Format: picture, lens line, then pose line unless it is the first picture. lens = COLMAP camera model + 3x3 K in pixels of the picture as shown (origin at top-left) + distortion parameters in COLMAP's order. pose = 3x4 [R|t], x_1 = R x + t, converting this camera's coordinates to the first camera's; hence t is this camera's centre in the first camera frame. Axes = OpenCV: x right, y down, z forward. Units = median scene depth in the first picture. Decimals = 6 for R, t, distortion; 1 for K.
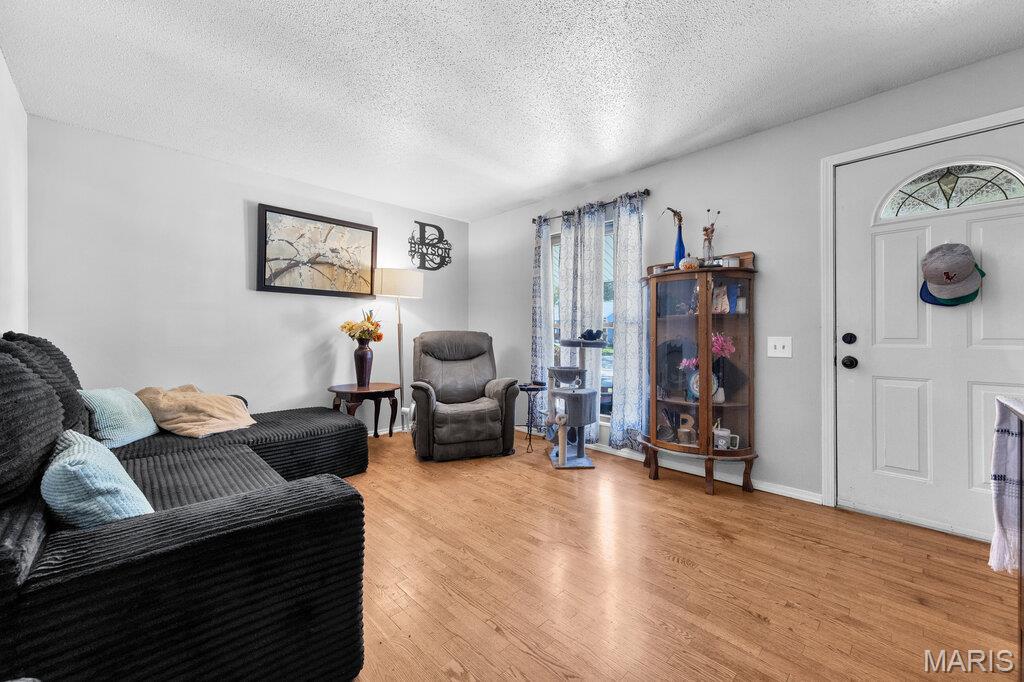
lens RADIAL K [[400.3, 0, 513.2], [0, 400.3, 336.5], [0, 0, 1]] dist [0.008314, -0.000129]
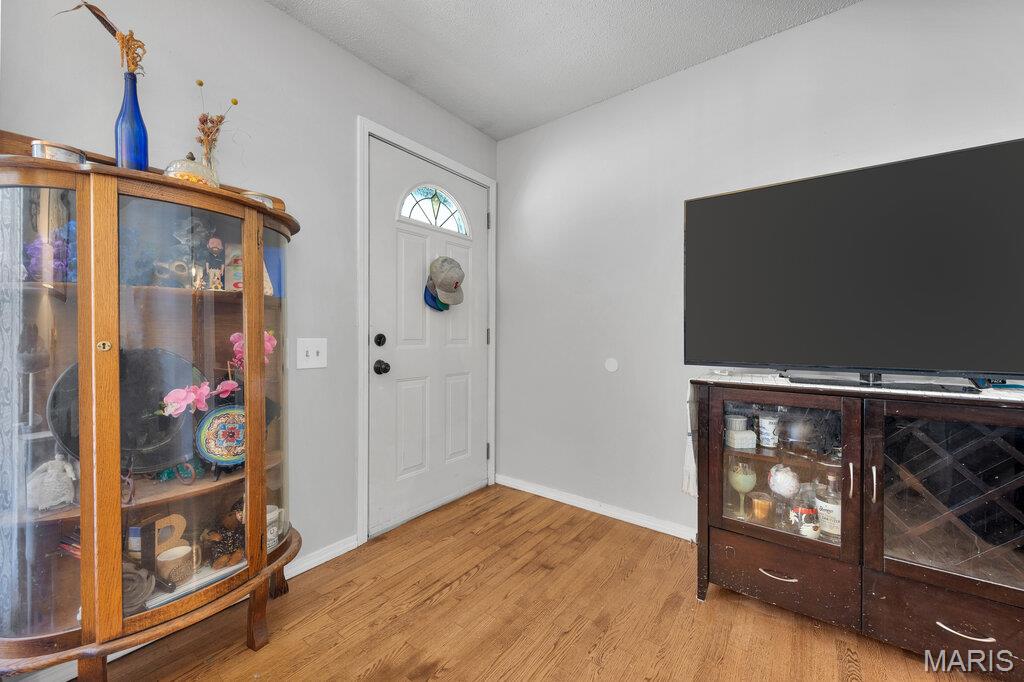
lens RADIAL K [[400.3, 0, 511.3], [0, 400.3, 338.4], [0, 0, 1]] dist [0.008314, -0.000129]
pose [[-0.136424, -0.004701, 0.990639, -0.073326], [0.001541, 0.999987, 0.004958, -0.002595], [-0.990649, 0.002203, -0.136415, 0.866512]]
